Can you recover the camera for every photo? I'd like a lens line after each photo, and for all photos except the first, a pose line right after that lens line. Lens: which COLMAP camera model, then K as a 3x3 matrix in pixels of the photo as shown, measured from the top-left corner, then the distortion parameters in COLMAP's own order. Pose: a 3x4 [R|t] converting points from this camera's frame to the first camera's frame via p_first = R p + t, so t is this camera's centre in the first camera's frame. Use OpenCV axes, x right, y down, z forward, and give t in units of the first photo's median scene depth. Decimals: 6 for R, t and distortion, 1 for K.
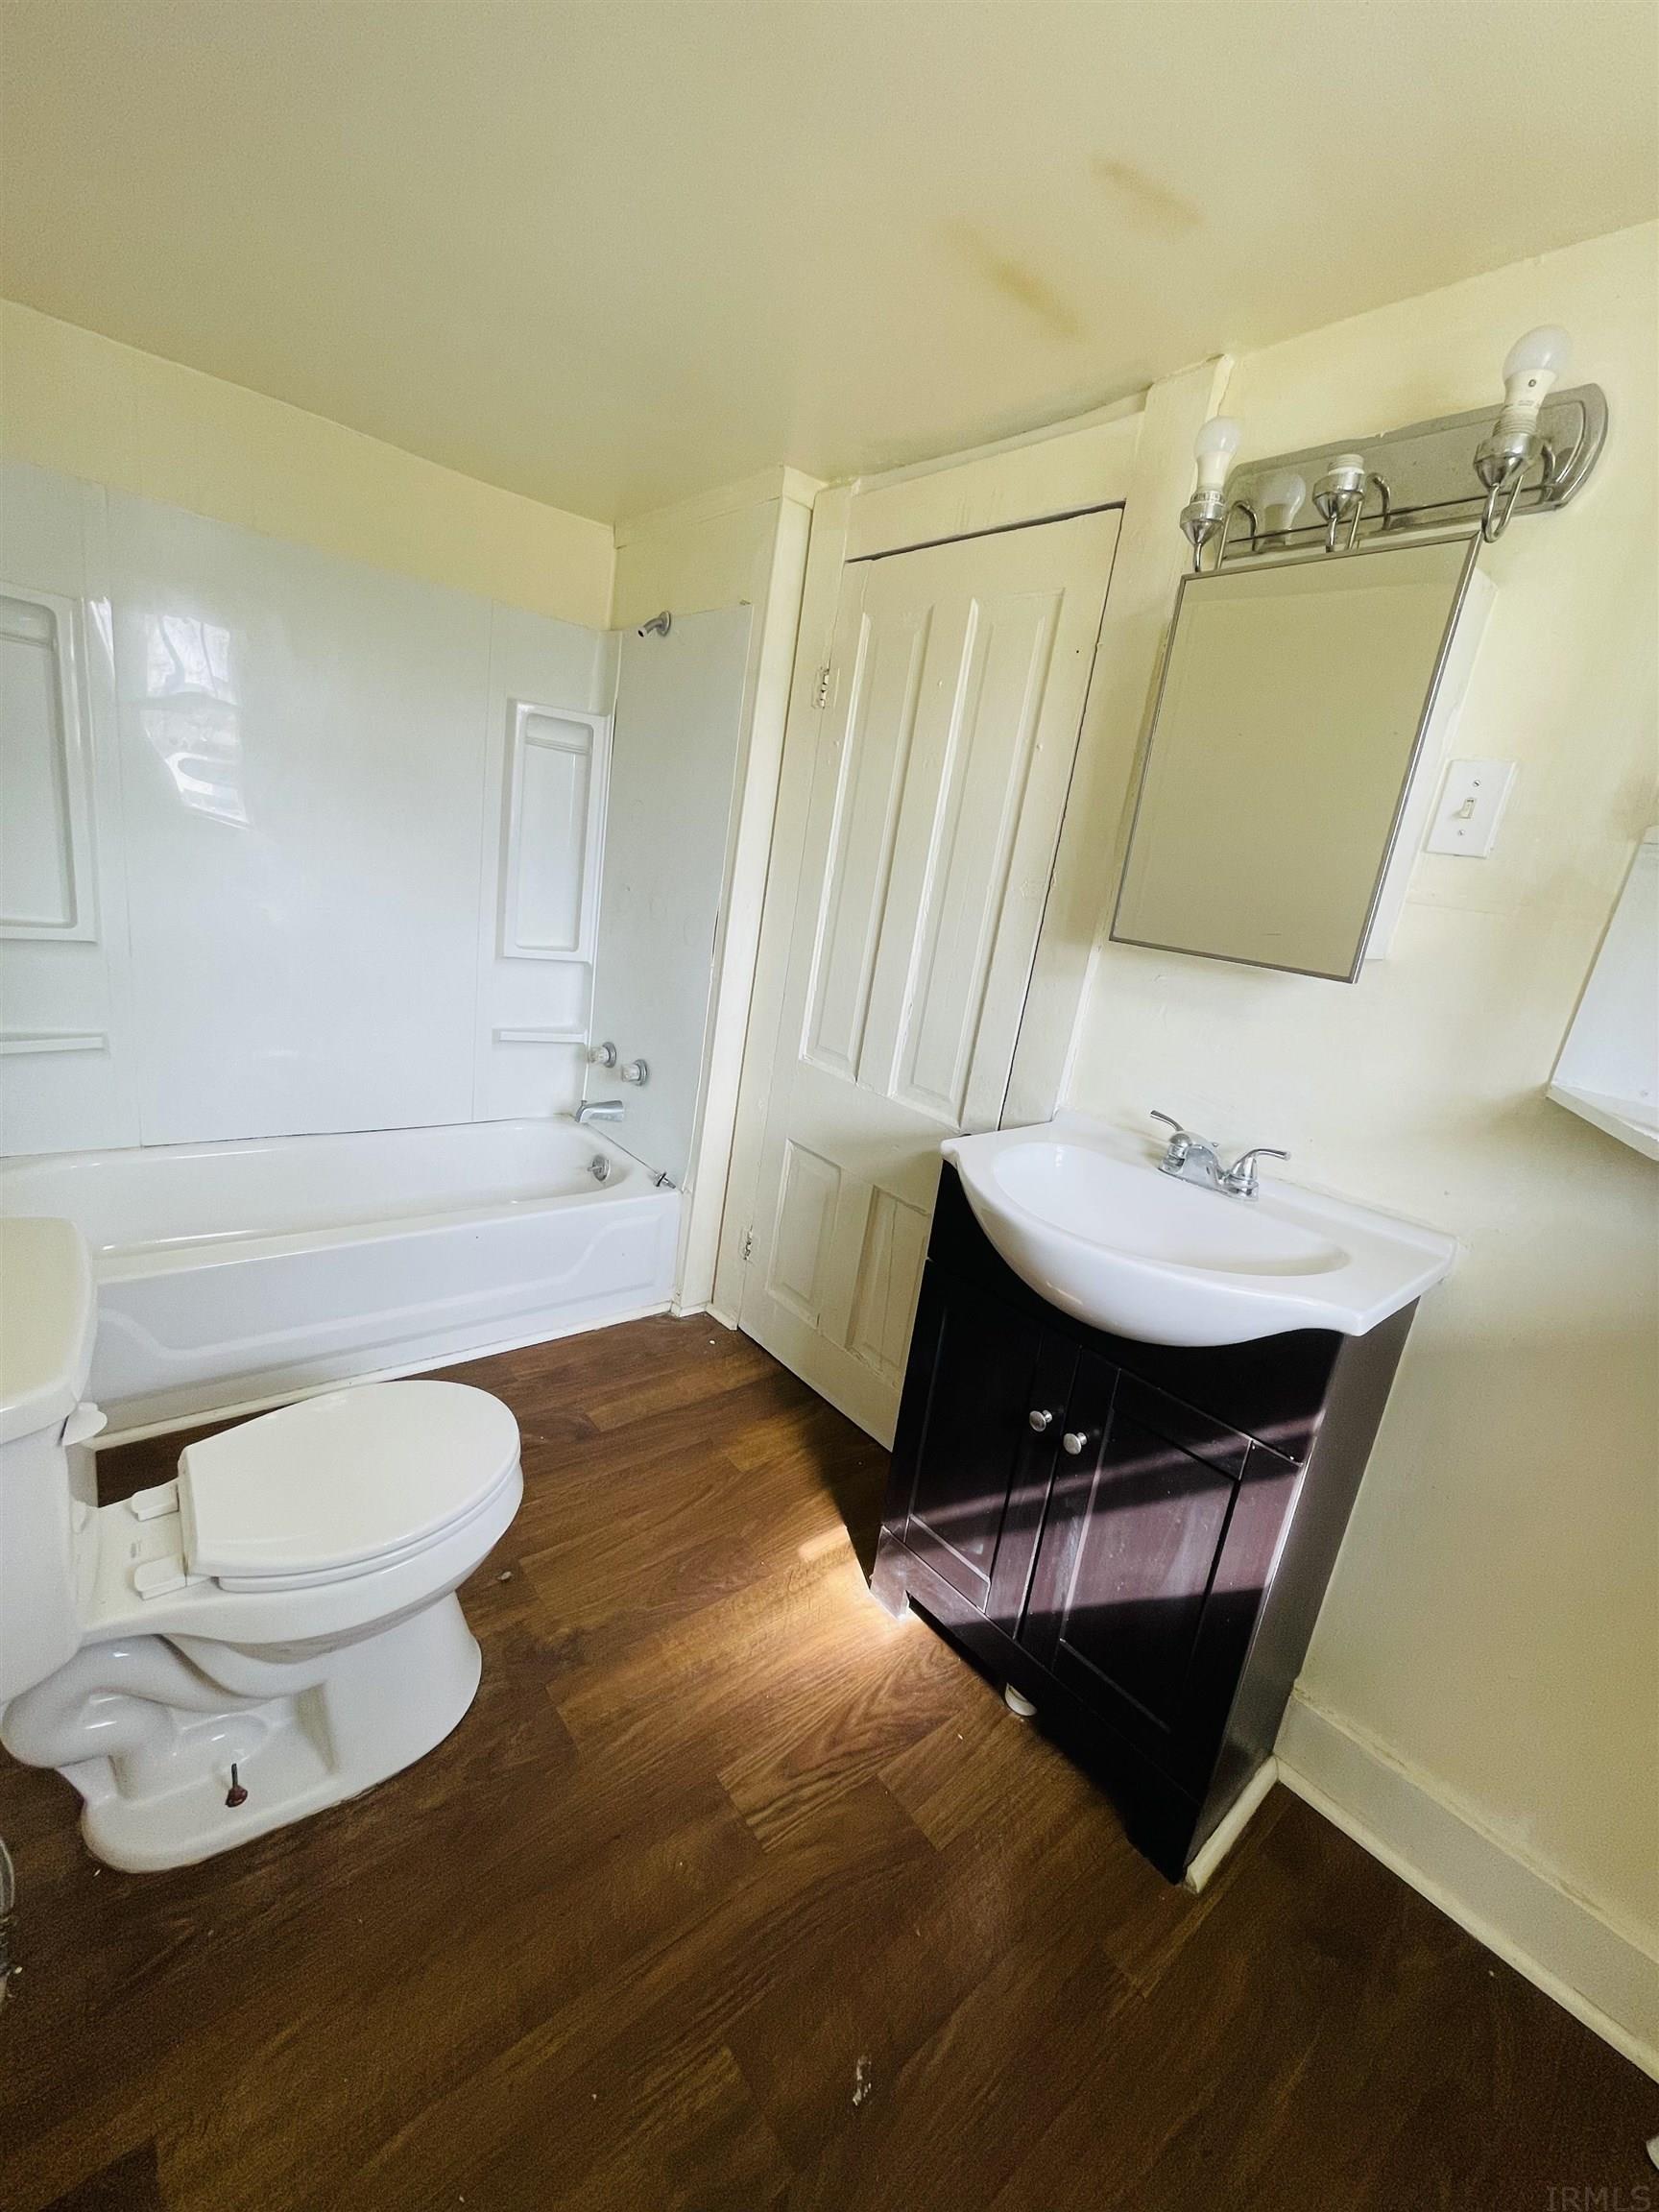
lens RADIAL K [[886.1, 0, 828.3], [0, 886.1, 1104.6], [0, 0, 1]] dist [-0.006987, 0.005250]
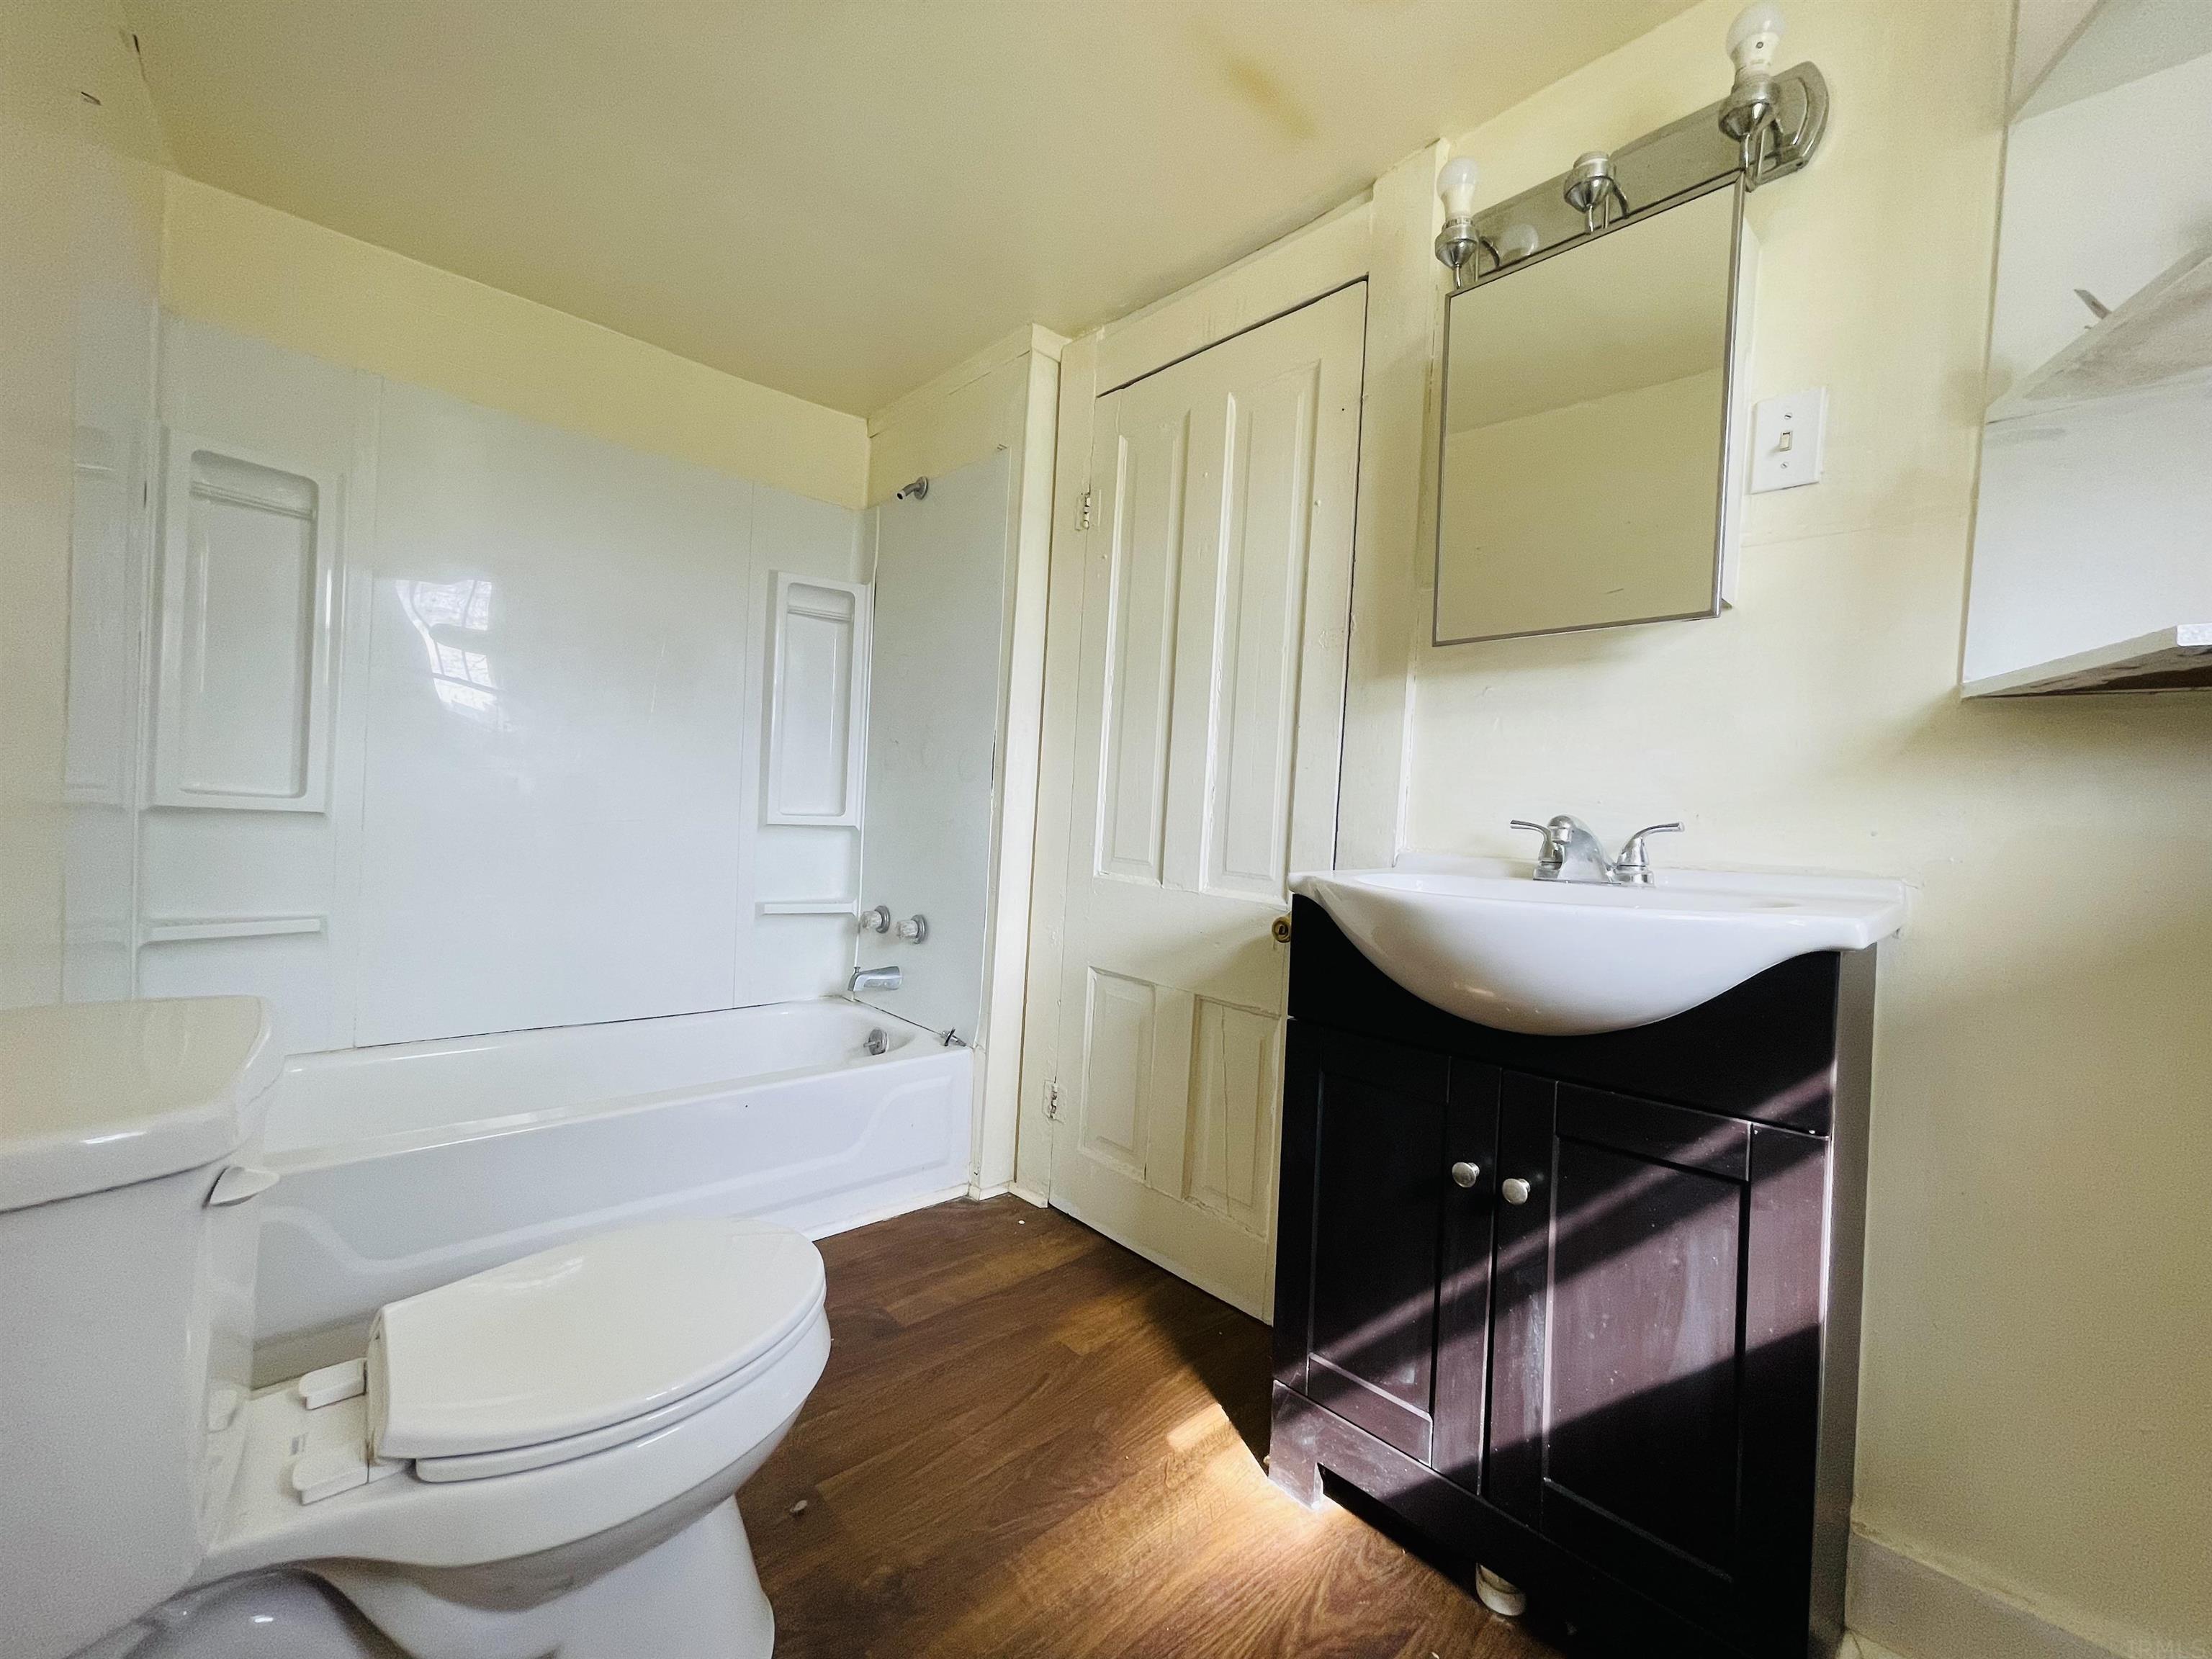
lens RADIAL K [[884.6, 0, 1108.9], [0, 884.6, 842.4], [0, 0, 1]] dist [-0.000912, 0.000839]
pose [[0.994551, -0.092324, 0.048424, -0.089772], [0.100993, 0.968460, -0.227784, 0.192061], [-0.025867, 0.231433, 0.972507, 0.128860]]
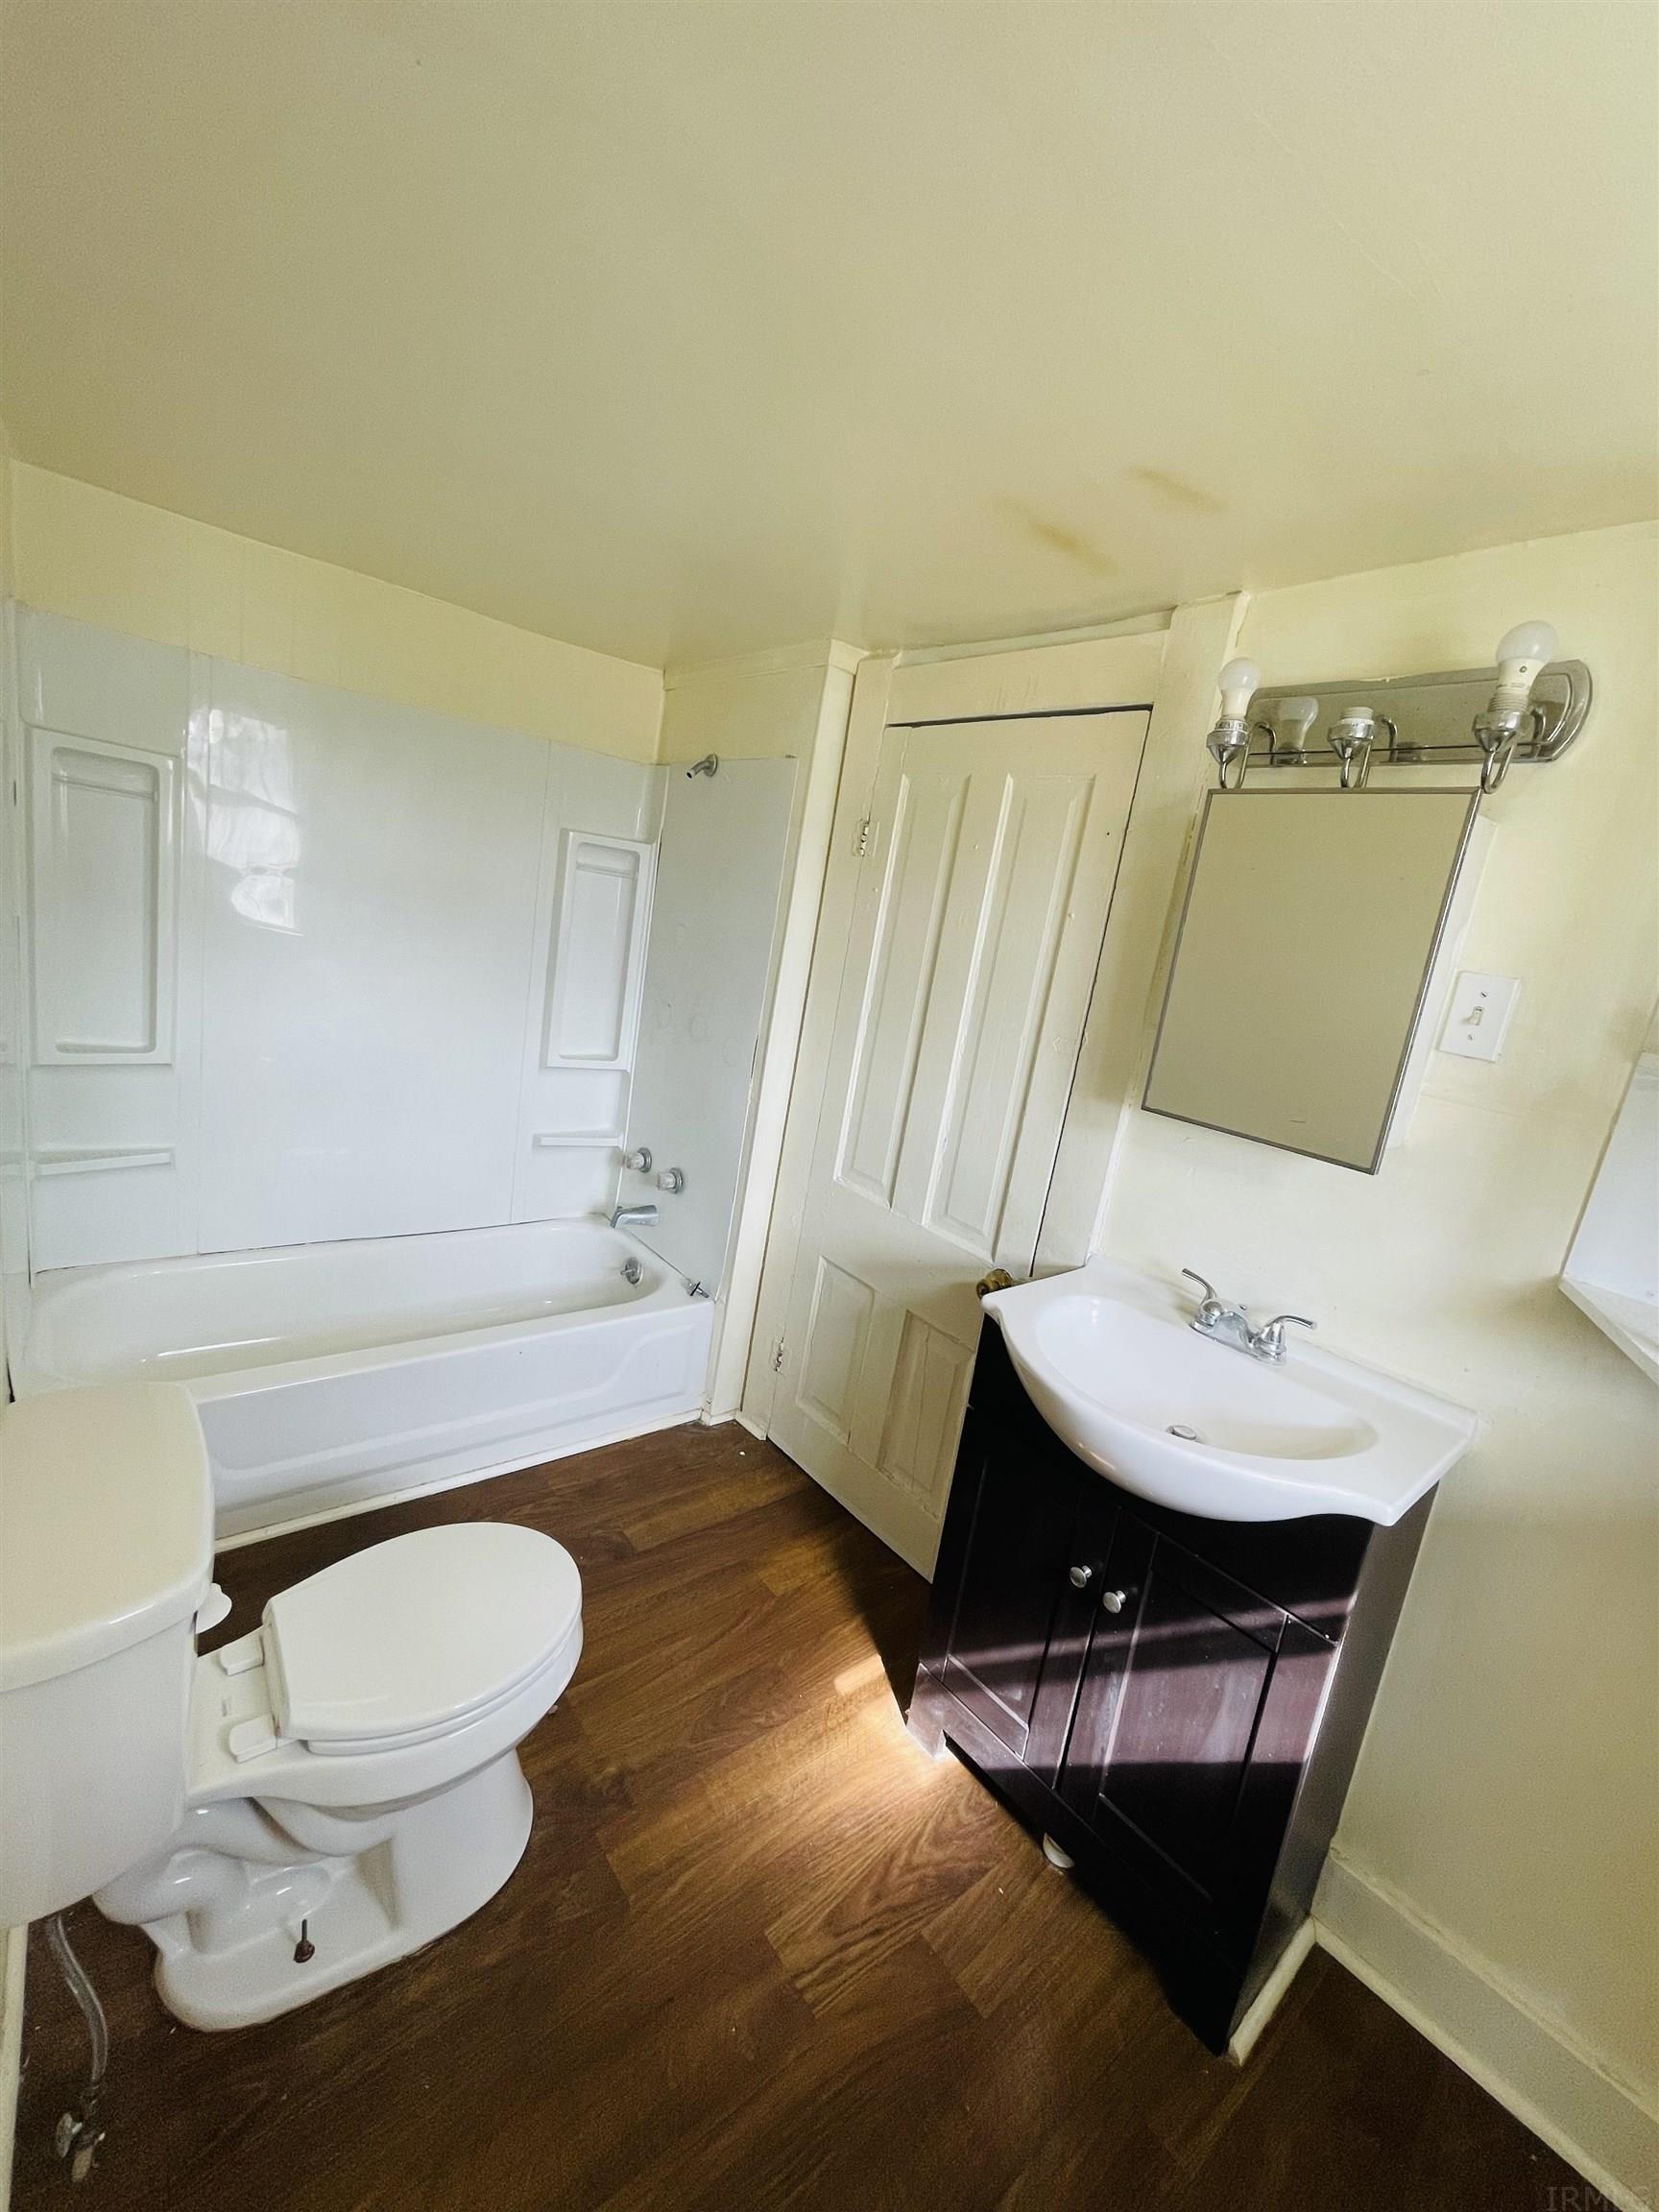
lens RADIAL K [[884.6, 0, 829.5], [0, 884.6, 1106.0], [0, 0, 1]] dist [-0.000912, 0.000839]
pose [[0.999901, 0.013331, -0.004513, -0.052230], [-0.013574, 0.998168, -0.058958, -0.116407], [0.003719, 0.059013, 0.998250, -0.065661]]
